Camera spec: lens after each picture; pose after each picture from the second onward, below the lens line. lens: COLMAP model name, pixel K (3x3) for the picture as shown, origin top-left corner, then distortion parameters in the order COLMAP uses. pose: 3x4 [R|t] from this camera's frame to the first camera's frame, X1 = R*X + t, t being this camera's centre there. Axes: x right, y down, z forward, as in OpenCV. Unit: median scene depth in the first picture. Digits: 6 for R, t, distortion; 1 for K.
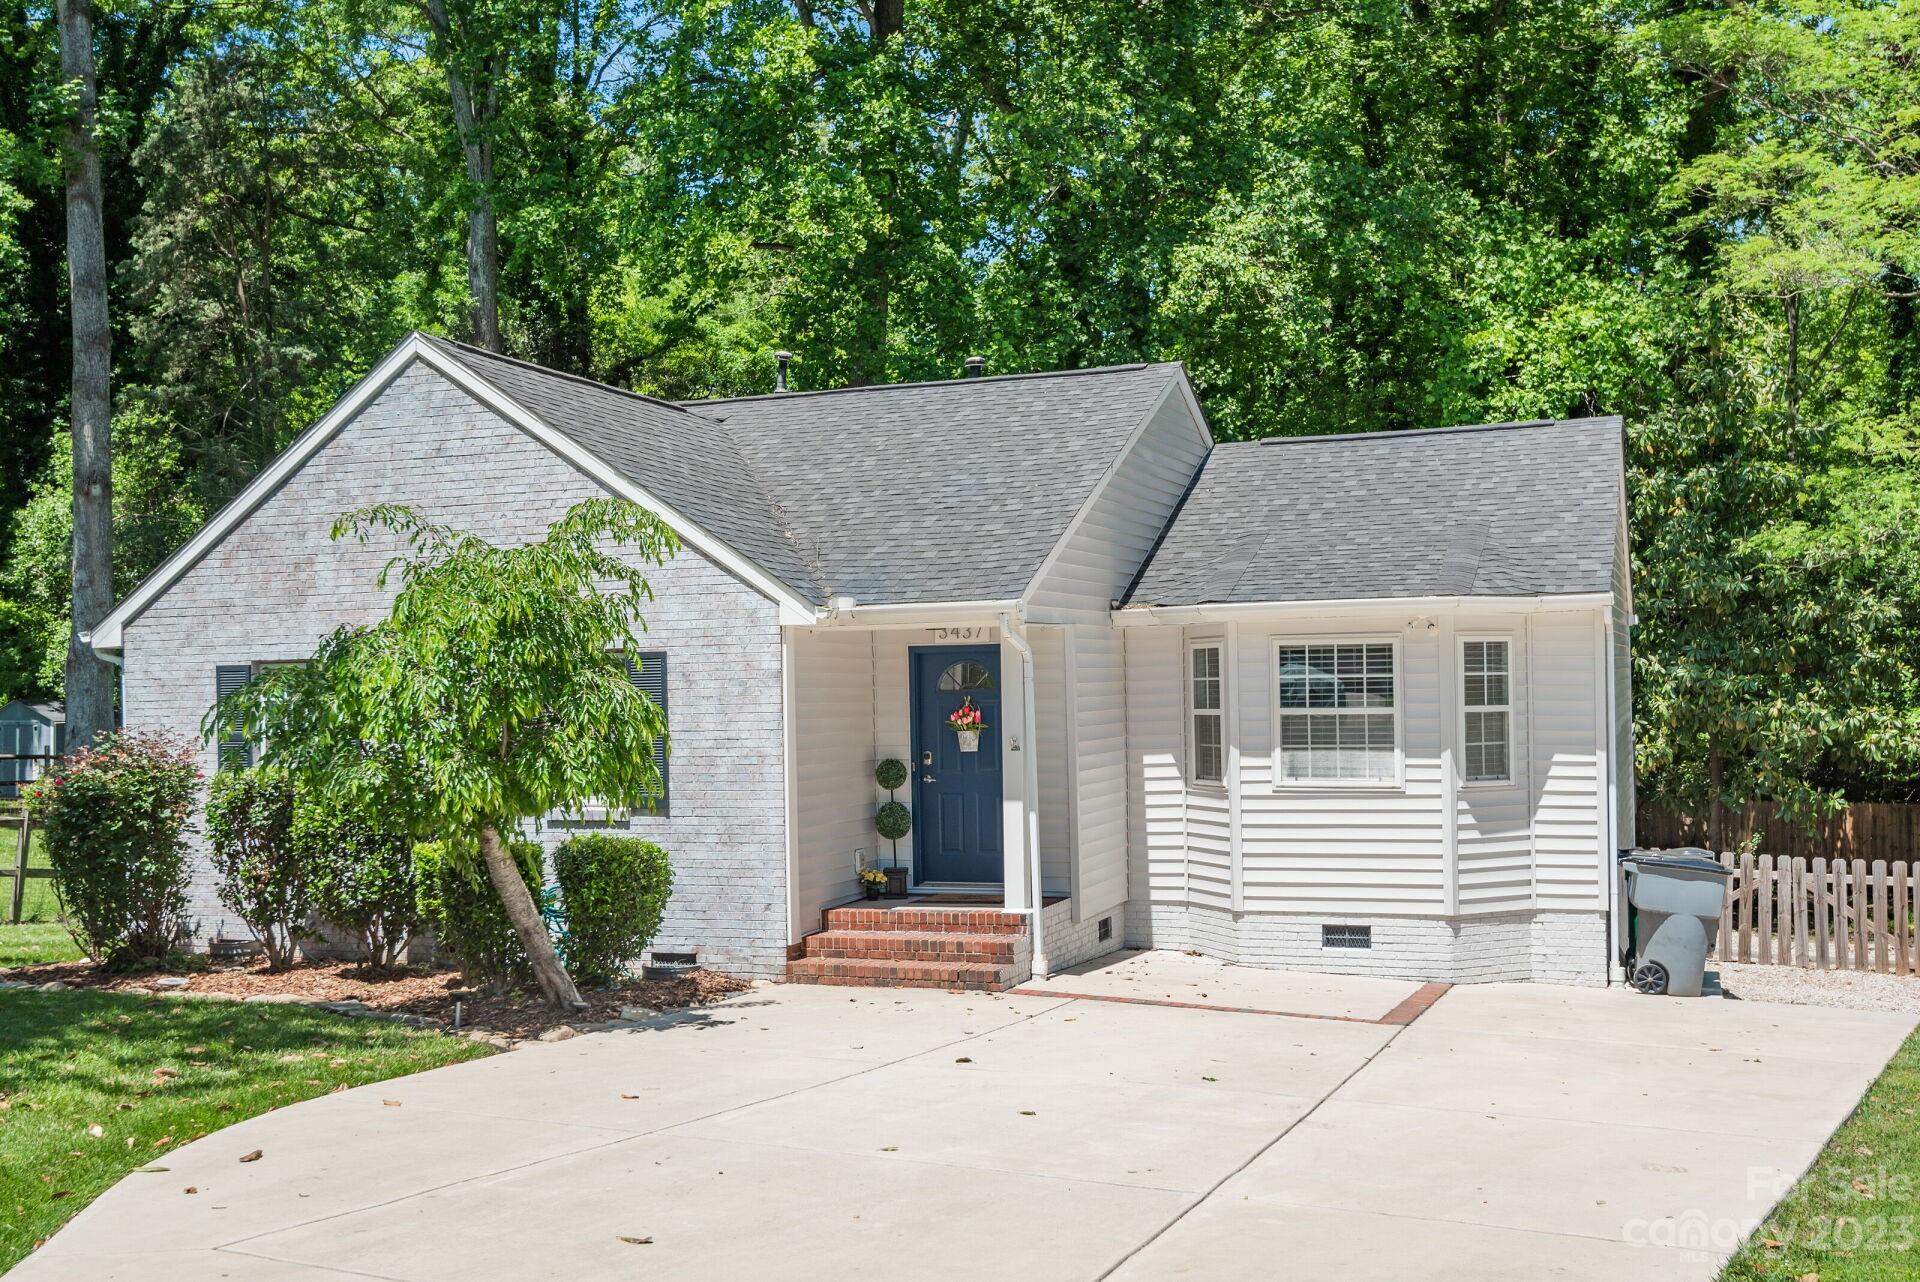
lens RADIAL K [[2195.2, 0, 960.2], [0, 2195.2, 743.3], [0, 0, 1]] dist [0.056534, -0.010112]
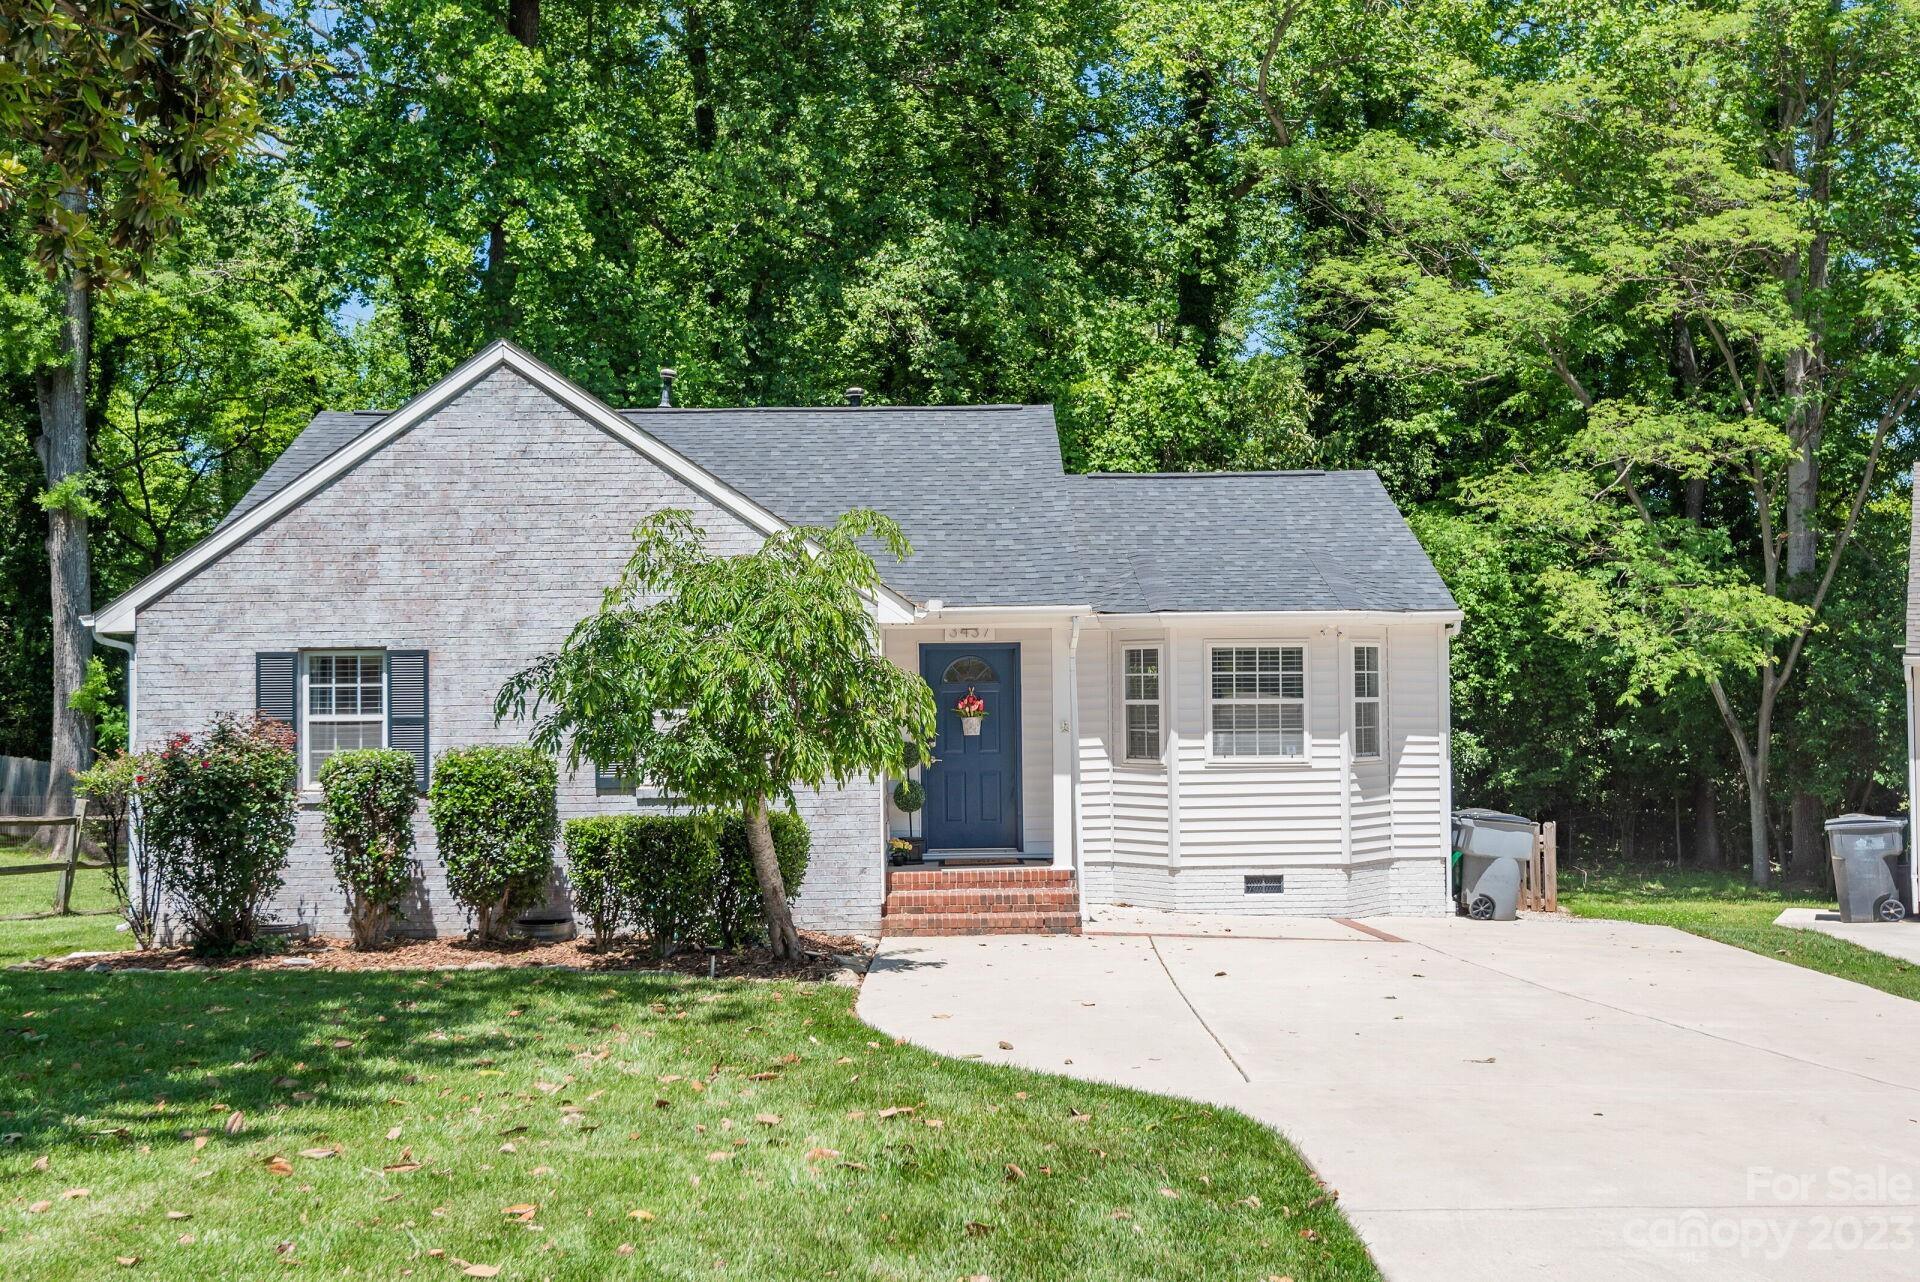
lens RADIAL K [[2195.2, 0, 960.2], [0, 2195.2, 743.3], [0, 0, 1]] dist [0.056534, -0.010112]
pose [[0.912703, -0.002829, 0.408613, -0.480747], [0.003827, 0.999991, -0.001625, 0.010062], [-0.408605, 0.003047, 0.912706, -0.055709]]
